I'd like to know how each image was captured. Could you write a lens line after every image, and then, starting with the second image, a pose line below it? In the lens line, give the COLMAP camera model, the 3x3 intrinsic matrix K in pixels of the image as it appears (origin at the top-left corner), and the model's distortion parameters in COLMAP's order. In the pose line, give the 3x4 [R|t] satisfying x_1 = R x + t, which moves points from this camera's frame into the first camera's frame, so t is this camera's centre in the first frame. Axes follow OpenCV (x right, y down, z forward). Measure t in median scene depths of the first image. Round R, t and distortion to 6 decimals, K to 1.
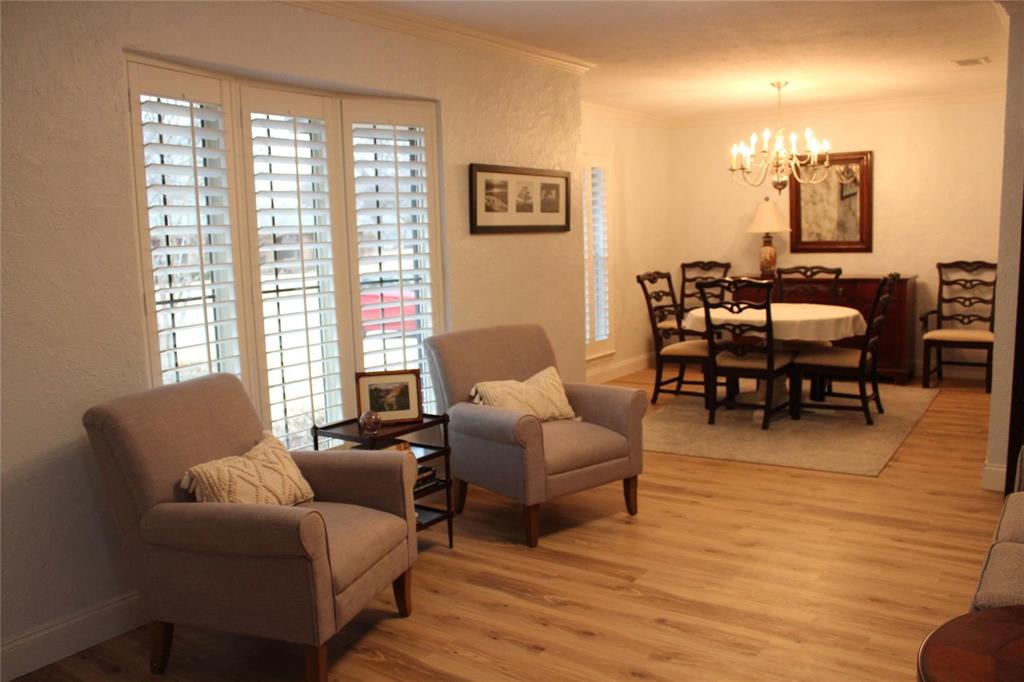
lens RADIAL K [[877.1, 0, 514.9], [0, 877.1, 341.0], [0, 0, 1]] dist [-0.013371, -0.003075]
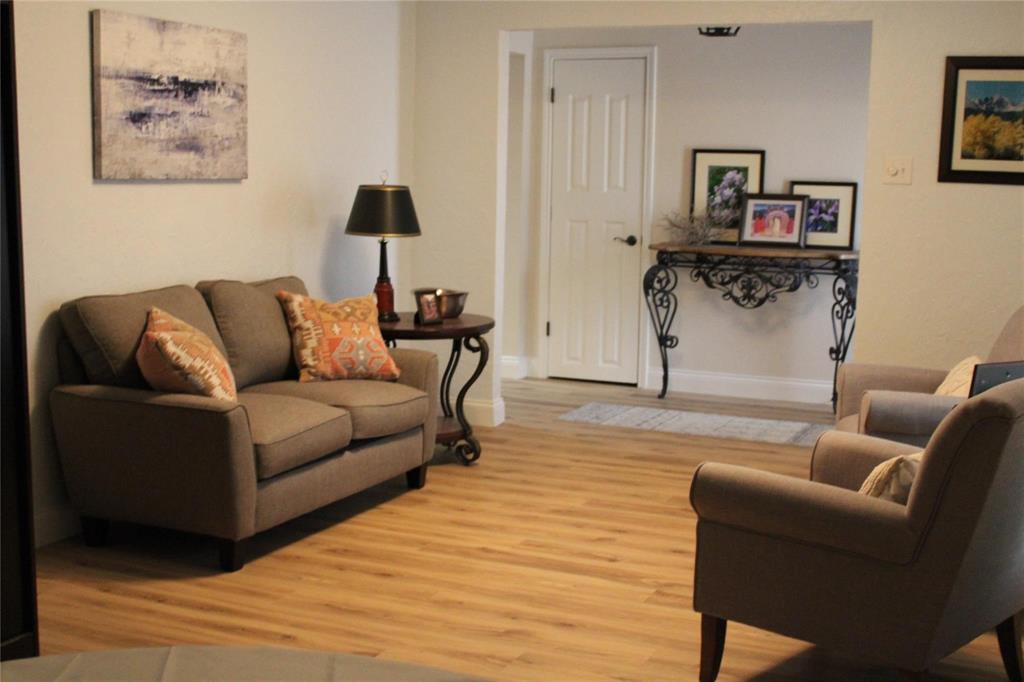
lens RADIAL K [[1388.5, 0, 511.7], [0, 1388.5, 341.0], [0, 0, 1]] dist [-0.011547, 0.000000]
pose [[-0.980348, 0.009381, -0.197055, 0.545732], [-0.044105, 0.963164, 0.265274, -0.306748], [0.192284, 0.268752, -0.943822, 2.229862]]
